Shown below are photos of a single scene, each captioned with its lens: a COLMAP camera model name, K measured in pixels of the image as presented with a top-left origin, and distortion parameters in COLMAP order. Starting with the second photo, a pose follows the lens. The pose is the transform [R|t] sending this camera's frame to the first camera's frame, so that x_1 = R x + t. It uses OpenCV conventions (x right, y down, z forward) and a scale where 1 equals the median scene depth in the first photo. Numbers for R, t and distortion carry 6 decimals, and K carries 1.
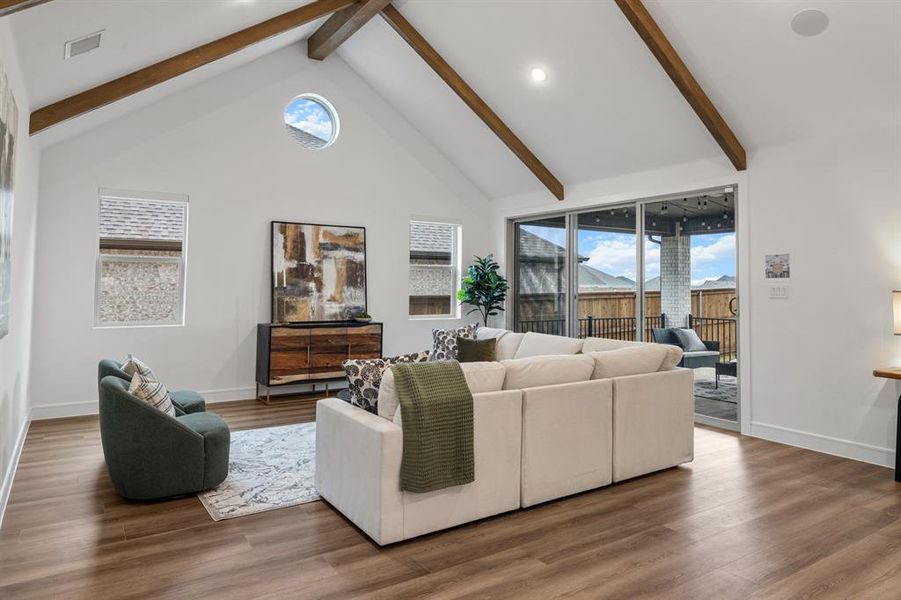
lens RADIAL K [[610.1, 0, 467.6], [0, 610.1, 245.3], [0, 0, 1]] dist [-0.007991, 0.009624]
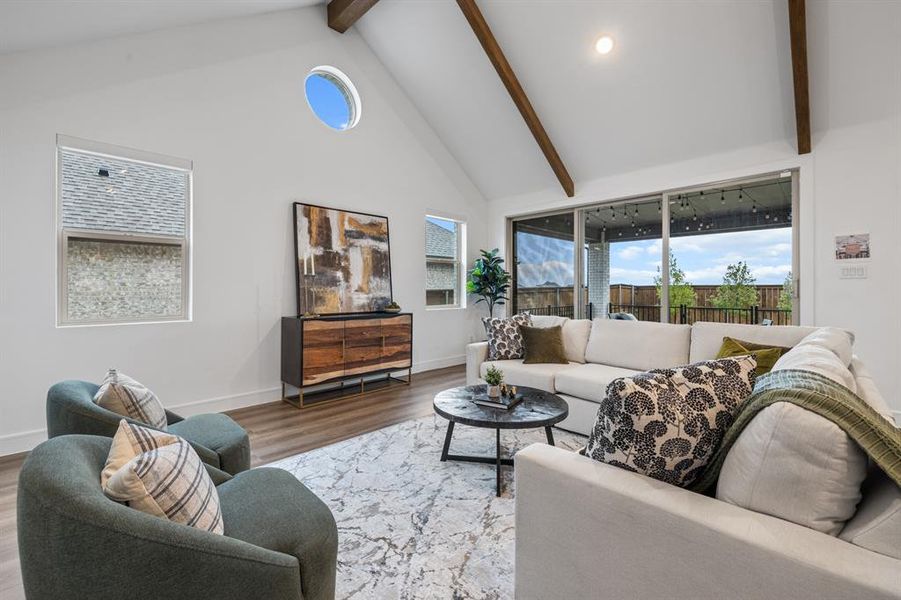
lens RADIAL K [[387.5, 0, 449.6], [0, 387.5, 287.2], [0, 0, 1]] dist [0.002545, -0.000472]
pose [[0.980580, -0.008752, 0.195923, -0.206947], [-0.002330, 0.998413, 0.056264, 0.051127], [-0.196104, -0.055628, 0.979004, 0.386214]]
